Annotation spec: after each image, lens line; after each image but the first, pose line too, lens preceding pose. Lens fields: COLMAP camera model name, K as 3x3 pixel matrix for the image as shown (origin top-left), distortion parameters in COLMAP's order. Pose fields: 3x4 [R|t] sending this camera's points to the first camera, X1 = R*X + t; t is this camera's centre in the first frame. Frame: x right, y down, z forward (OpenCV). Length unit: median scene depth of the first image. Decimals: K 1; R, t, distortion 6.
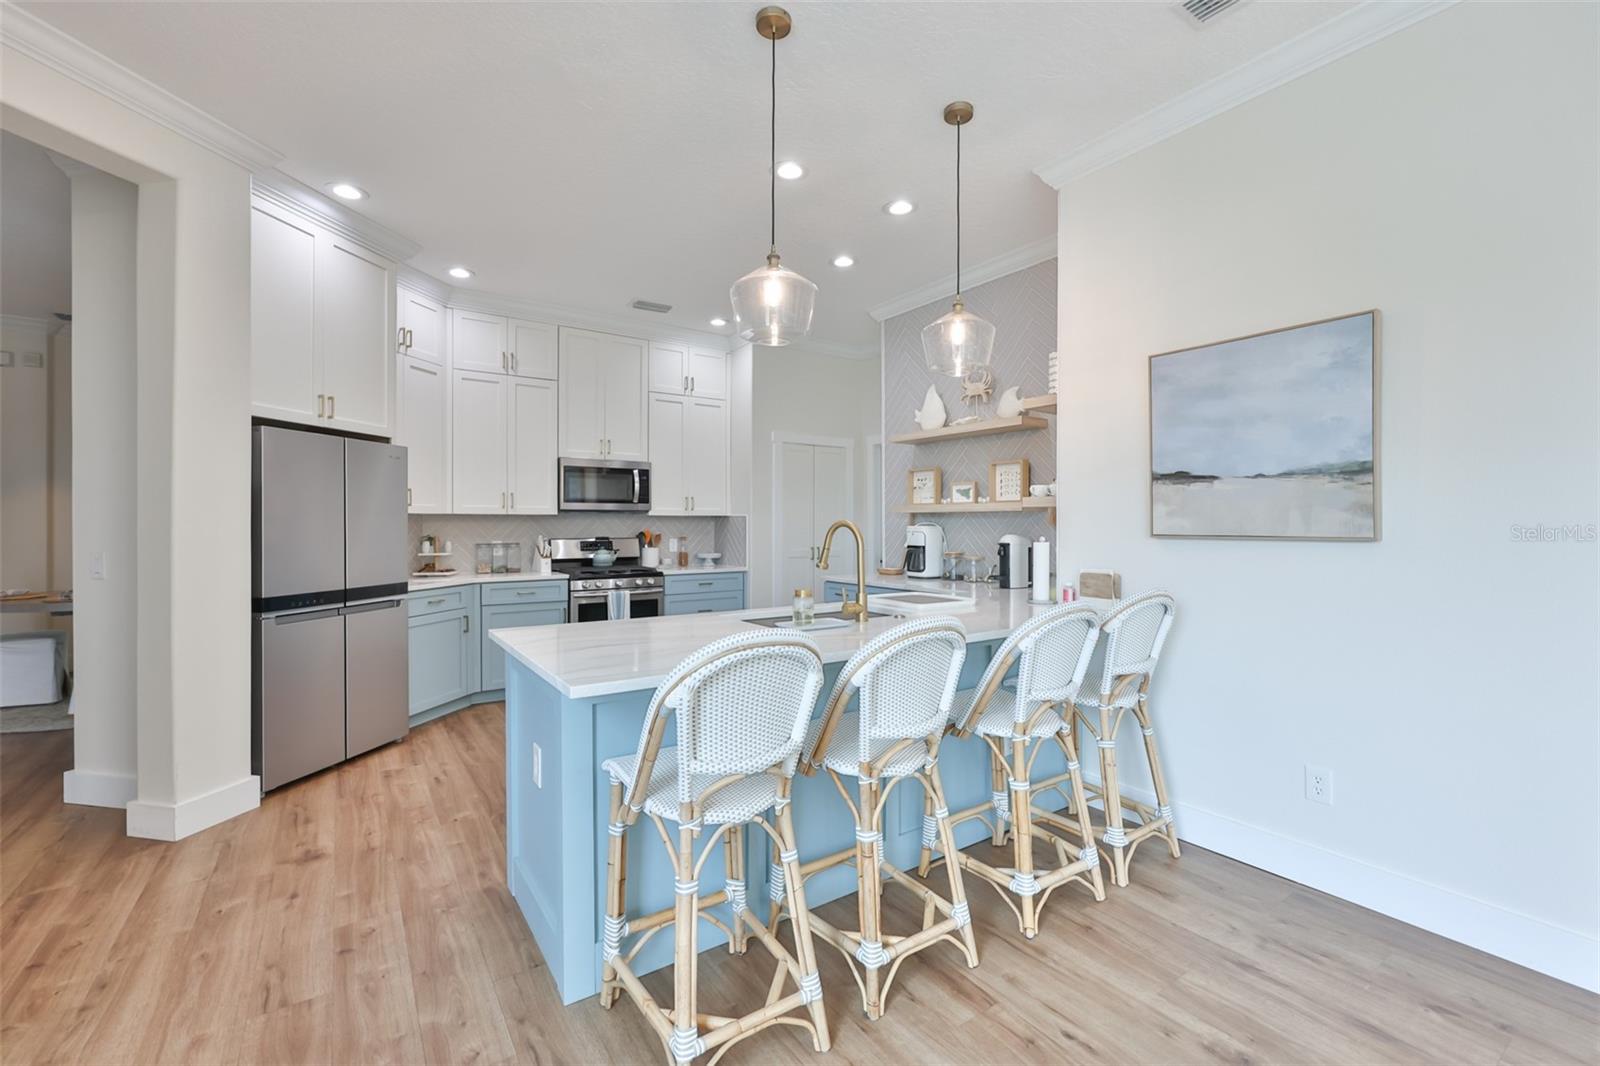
lens RADIAL K [[683.4, 0, 796.5], [0, 683.4, 529.1], [0, 0, 1]] dist [-0.003470, 0.000352]
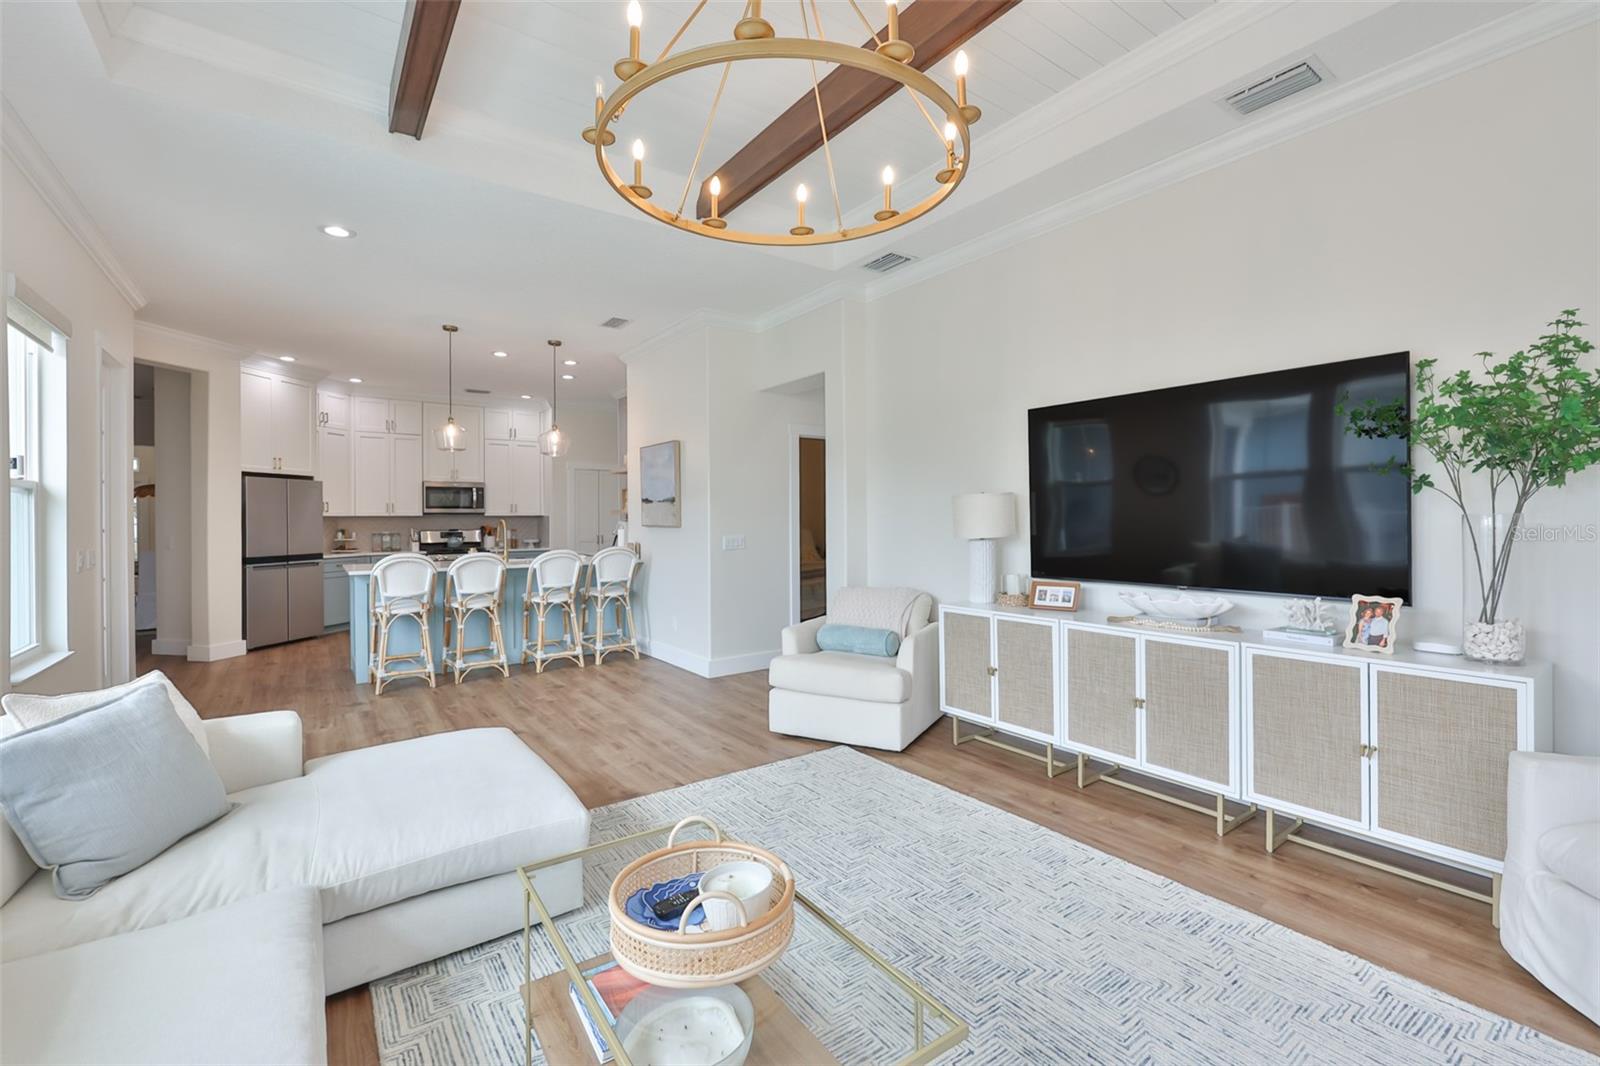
lens RADIAL K [[683.4, 0, 787.6], [0, 683.4, 522.4], [0, 0, 1]] dist [-0.003470, 0.000352]
pose [[0.999626, -0.004853, 0.026901, 0.574466], [0.004918, 0.999985, -0.002357, 0.003524], [-0.026889, 0.002488, 0.999635, -0.795276]]
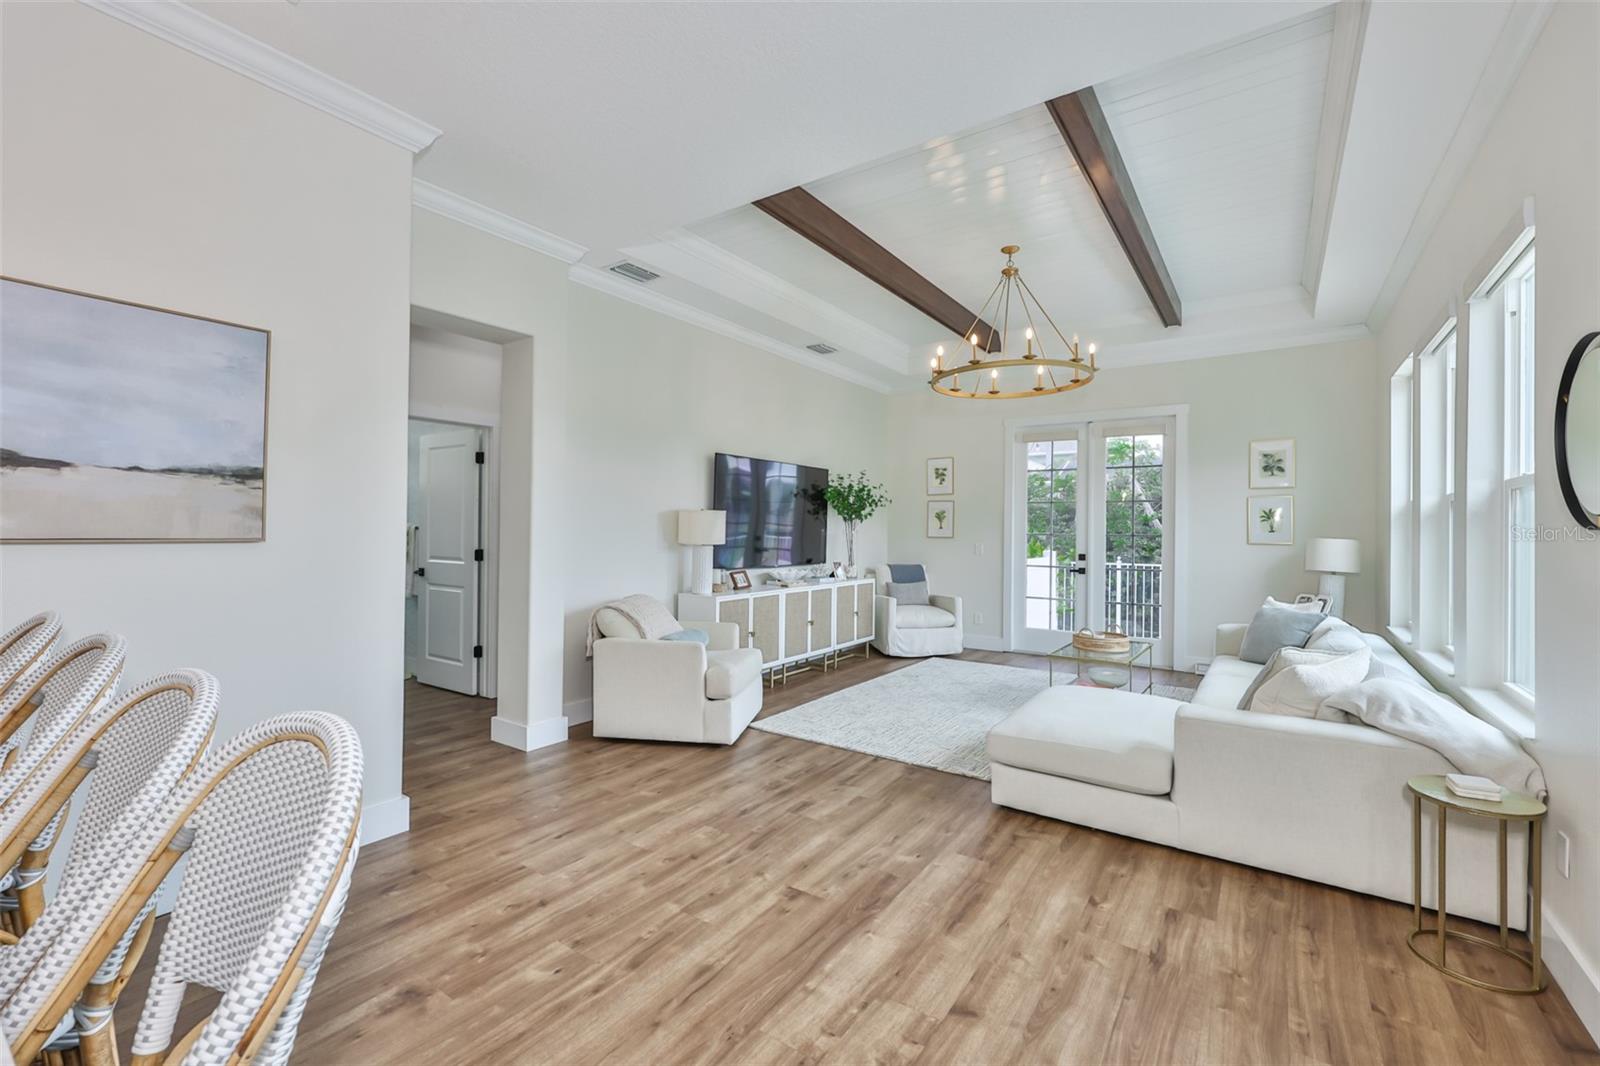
lens RADIAL K [[683.4, 0, 810.7], [0, 683.4, 532.1], [0, 0, 1]] dist [-0.003470, 0.000352]
pose [[-0.379979, -0.006240, 0.924974, -0.236484], [-0.004214, 0.999979, 0.005014, -0.003210], [-0.924985, -0.001993, -0.379997, 0.288037]]
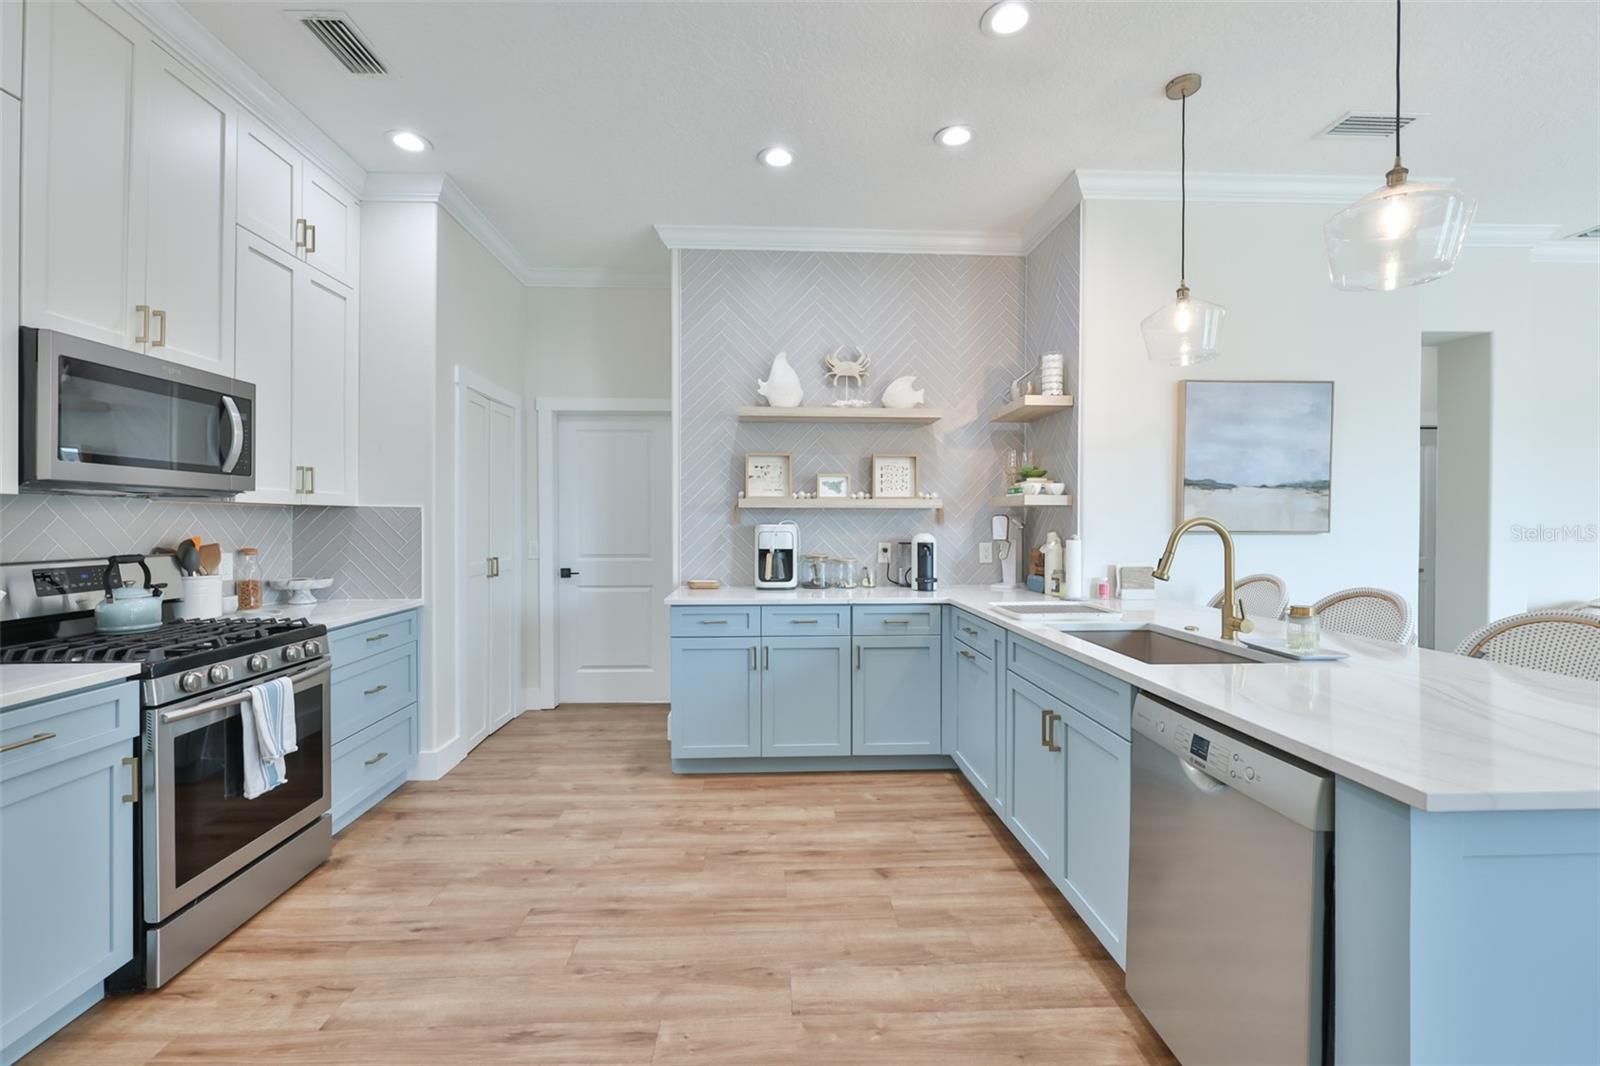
lens RADIAL K [[683.4, 0, 799.2], [0, 683.4, 526.4], [0, 0, 1]] dist [-0.003470, 0.000352]
pose [[0.522826, -0.005726, 0.852420, -0.508978], [0.006214, 0.999976, 0.002906, -0.004606], [-0.852417, 0.003778, 0.522849, 0.577243]]
